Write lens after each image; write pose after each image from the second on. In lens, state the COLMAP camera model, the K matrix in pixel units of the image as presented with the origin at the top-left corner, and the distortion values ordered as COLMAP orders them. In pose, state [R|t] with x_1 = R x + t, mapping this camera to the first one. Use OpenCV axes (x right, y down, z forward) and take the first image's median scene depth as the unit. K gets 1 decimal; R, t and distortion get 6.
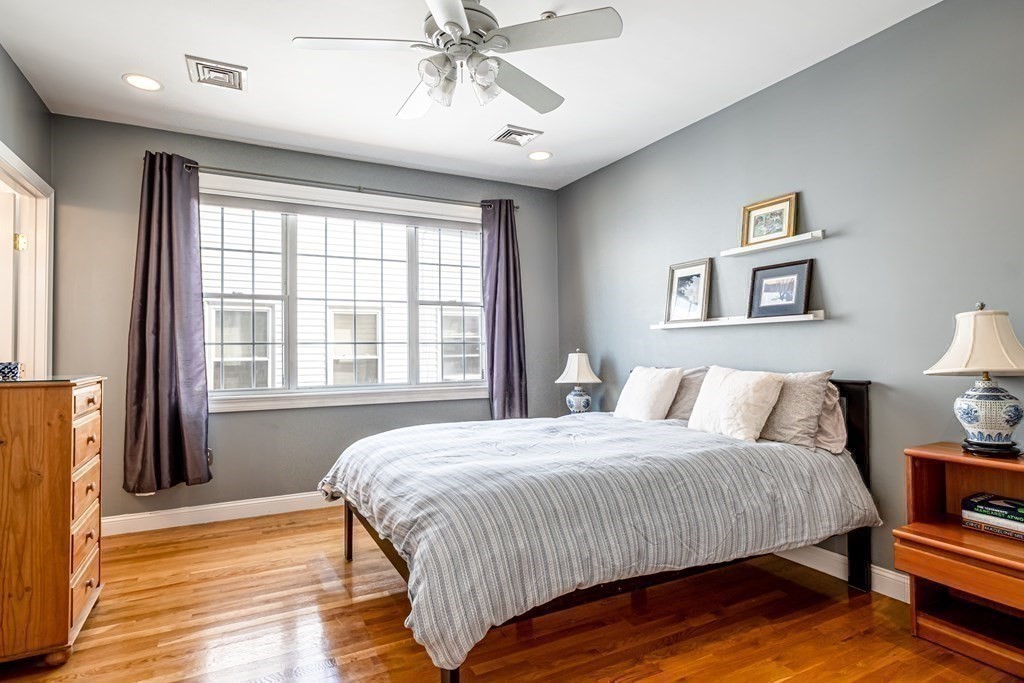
lens RADIAL K [[532.0, 0, 512.0], [0, 532.0, 341.5], [0, 0, 1]] dist [-0.000584, 0.000021]
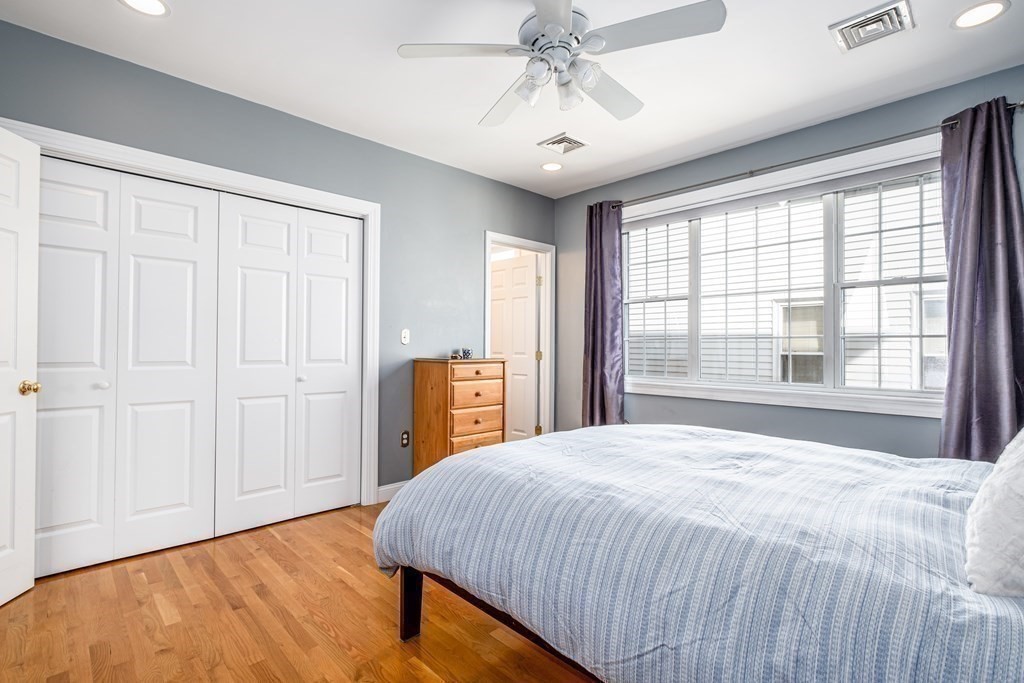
lens RADIAL K [[488.2, 0, 512.0], [0, 488.2, 341.5], [0, 0, 1]] dist [-0.000942, -0.000328]
pose [[0.275177, 0.000895, -0.961393, 0.460120], [0.009626, 0.999947, 0.003686, 0.003746], [0.961345, -0.010268, 0.275154, 0.377968]]
